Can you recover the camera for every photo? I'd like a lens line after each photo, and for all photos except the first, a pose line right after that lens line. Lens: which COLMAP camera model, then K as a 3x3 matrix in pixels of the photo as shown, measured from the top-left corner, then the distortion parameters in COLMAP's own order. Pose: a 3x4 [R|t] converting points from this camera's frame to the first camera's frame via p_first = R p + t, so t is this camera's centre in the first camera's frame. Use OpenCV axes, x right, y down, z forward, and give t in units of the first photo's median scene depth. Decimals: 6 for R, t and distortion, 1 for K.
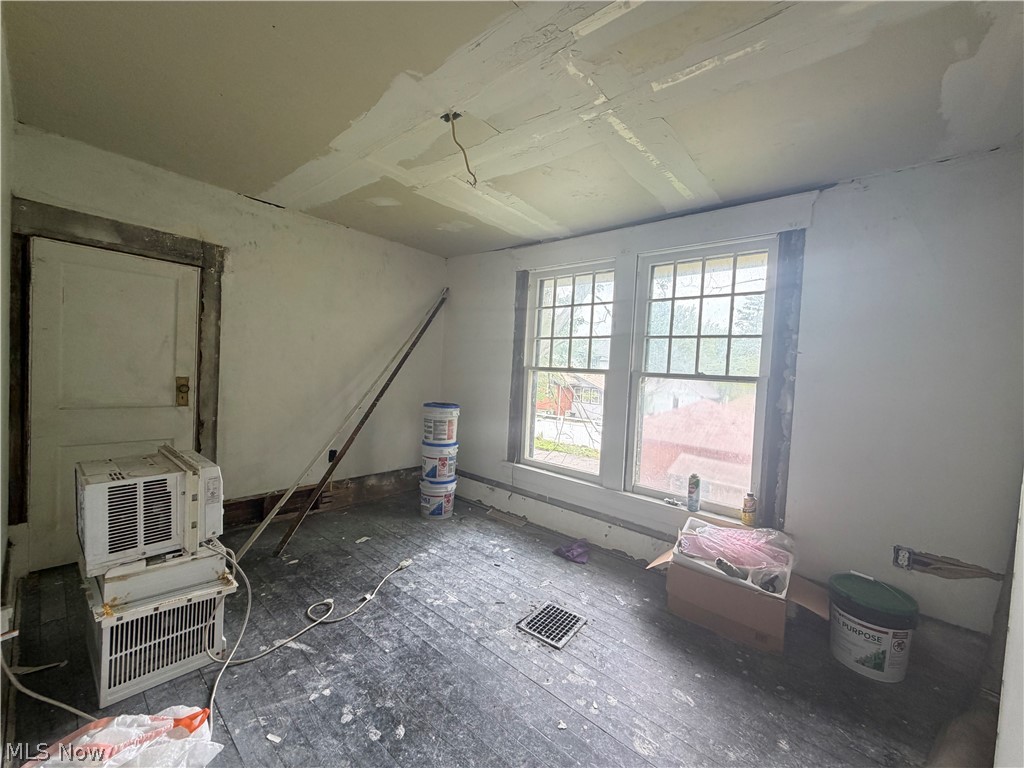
lens RADIAL K [[408.9, 0, 508.1], [0, 408.9, 383.2], [0, 0, 1]] dist [-0.000053, 0.000440]
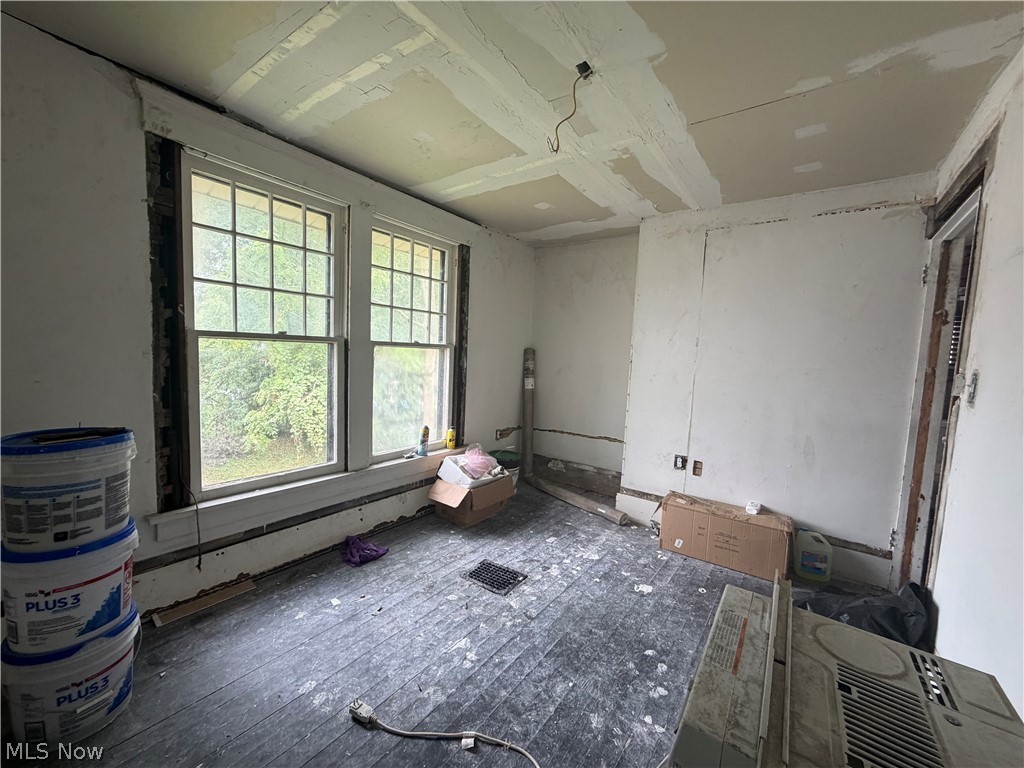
lens RADIAL K [[408.9, 0, 509.6], [0, 408.9, 383.8], [0, 0, 1]] dist [-0.000053, 0.000440]
pose [[-0.084486, -0.139209, 0.986652, -0.810324], [-0.022086, 0.990211, 0.137819, -0.081153], [-0.996180, -0.010147, -0.086733, 0.924755]]
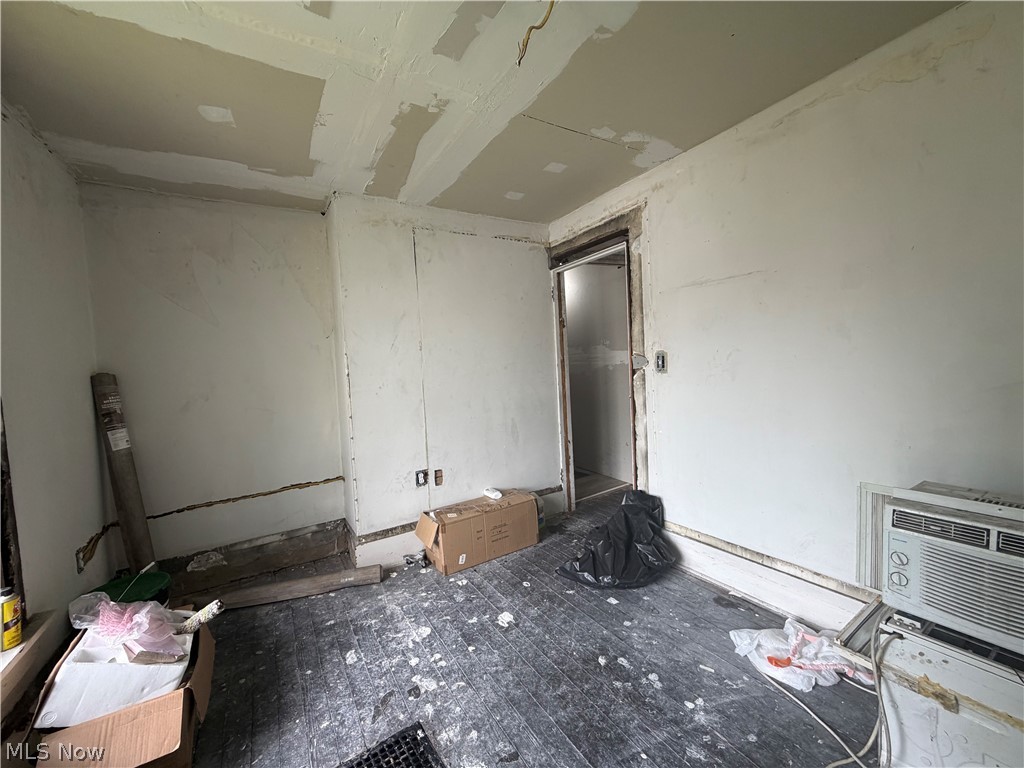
lens RADIAL K [[408.9, 0, 509.5], [0, 408.9, 383.3], [0, 0, 1]] dist [-0.000053, 0.000440]
pose [[-0.954323, -0.023613, 0.297842, -0.204603], [0.005535, 0.995304, 0.096644, -0.053249], [-0.298725, 0.093878, -0.949711, 1.288733]]
